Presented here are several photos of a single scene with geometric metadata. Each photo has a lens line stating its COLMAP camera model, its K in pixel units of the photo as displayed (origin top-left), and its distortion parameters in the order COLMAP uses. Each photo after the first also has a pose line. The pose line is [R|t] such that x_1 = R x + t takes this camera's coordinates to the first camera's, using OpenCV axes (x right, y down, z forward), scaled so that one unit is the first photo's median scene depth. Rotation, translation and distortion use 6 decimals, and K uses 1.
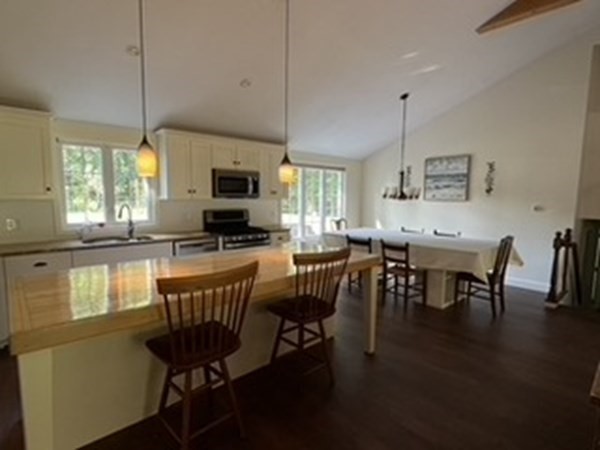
lens RADIAL K [[310.5, 0, 300.0], [0, 310.5, 225.0], [0, 0, 1]] dist [0.000370, 0.000065]
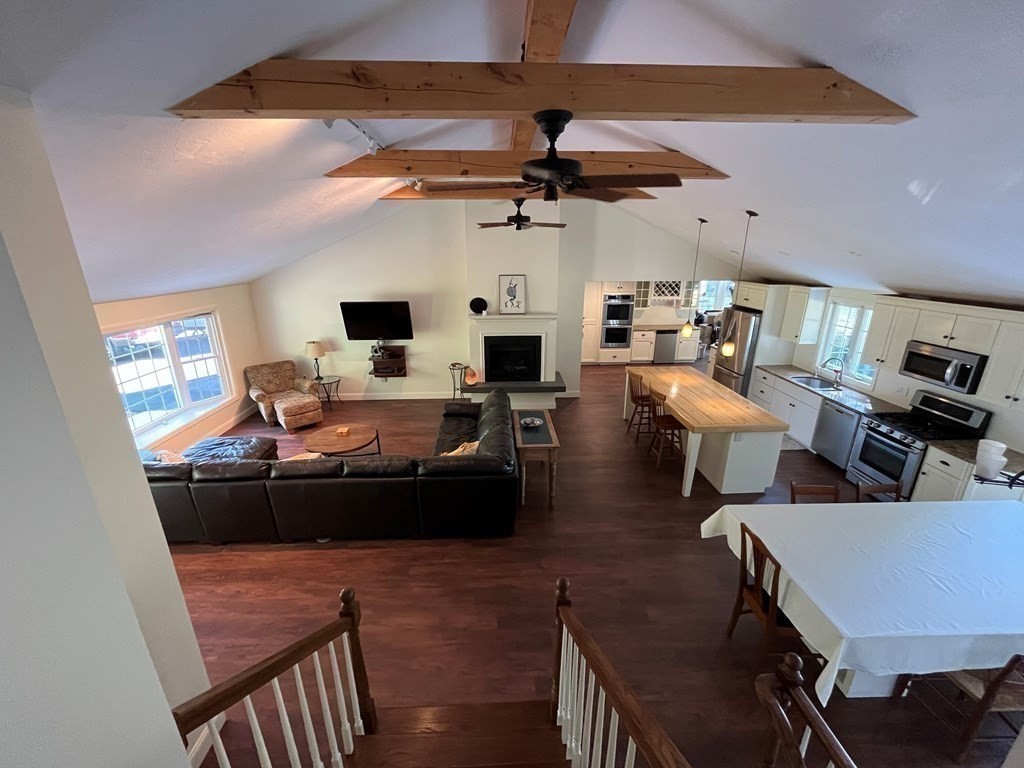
lens RADIAL K [[415.4, 0, 512.4], [0, 415.4, 387.1], [0, 0, 1]] dist [-0.008293, -0.000063]
pose [[-0.649243, 0.225927, -0.726251, 1.947051], [-0.084328, 0.927594, 0.363947, -0.604209], [0.755892, 0.297533, -0.583182, 1.435470]]
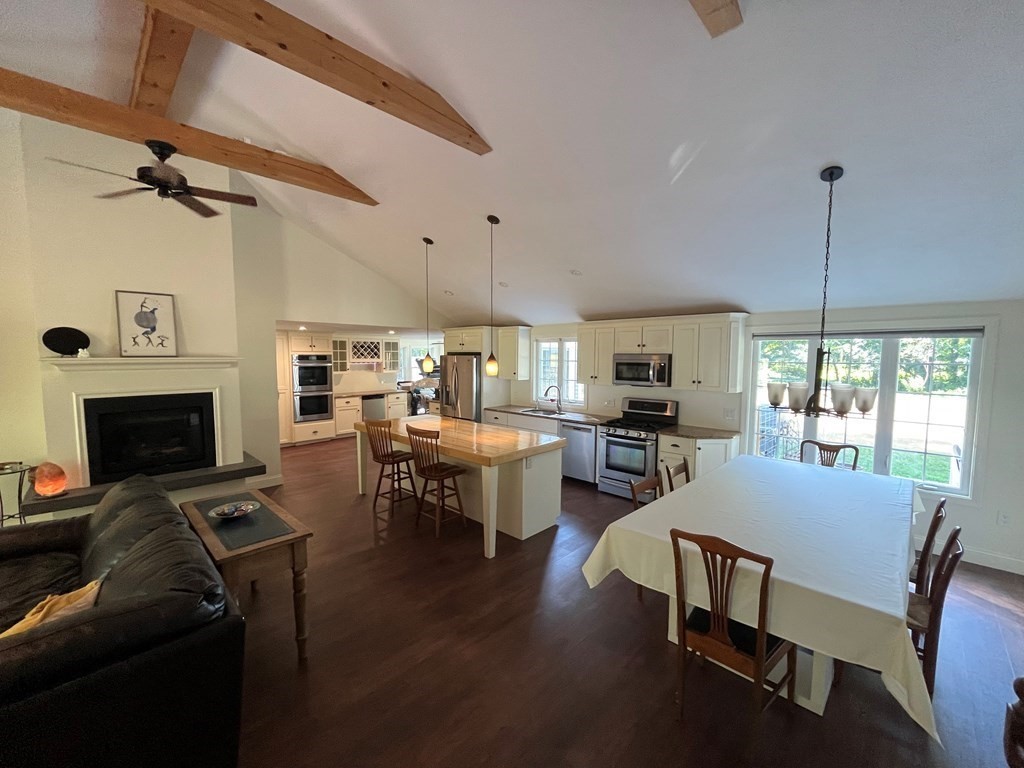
lens RADIAL K [[415.4, 0, 512.4], [0, 415.4, 387.1], [0, 0, 1]] dist [-0.008293, -0.000063]
pose [[0.060747, 0.066700, -0.995922, 1.556838], [-0.105425, 0.992613, 0.060047, -0.203775], [0.992570, 0.101347, 0.067330, 1.015218]]
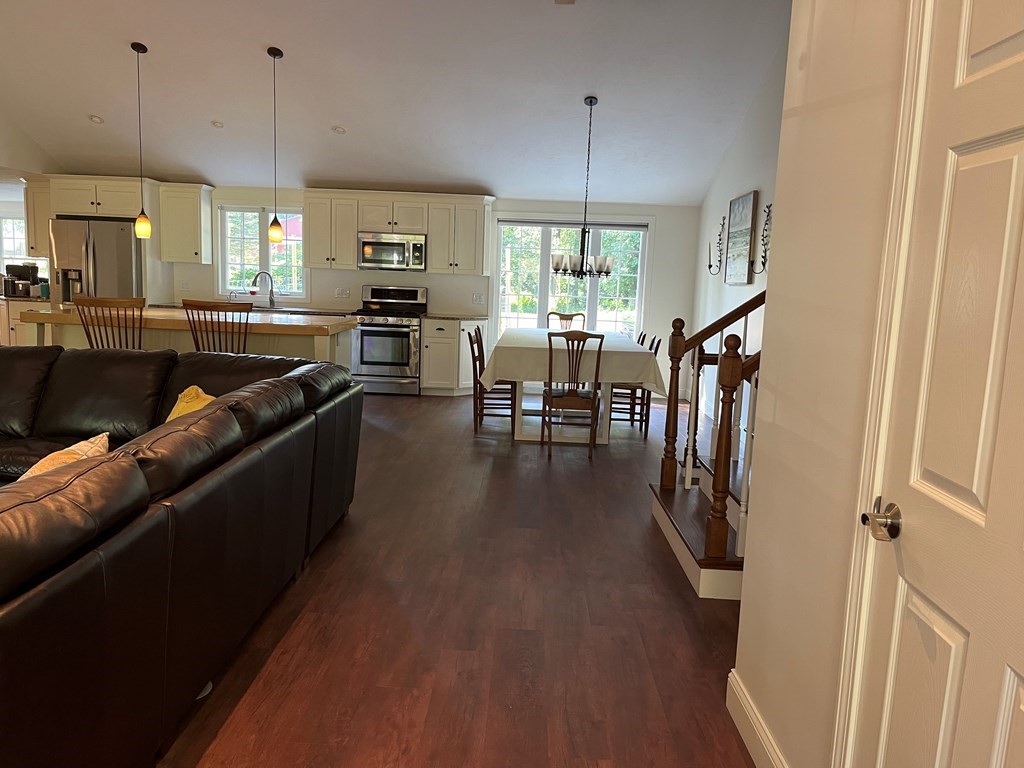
lens RADIAL K [[780.5, 0, 512.0], [0, 780.5, 384.0], [0, 0, 1]] dist [0.009577, 0.003491]
pose [[0.722687, 0.112230, -0.682003, 2.287979], [-0.103107, 0.993193, 0.054181, 0.094171], [0.683441, 0.031163, 0.729340, -0.280168]]
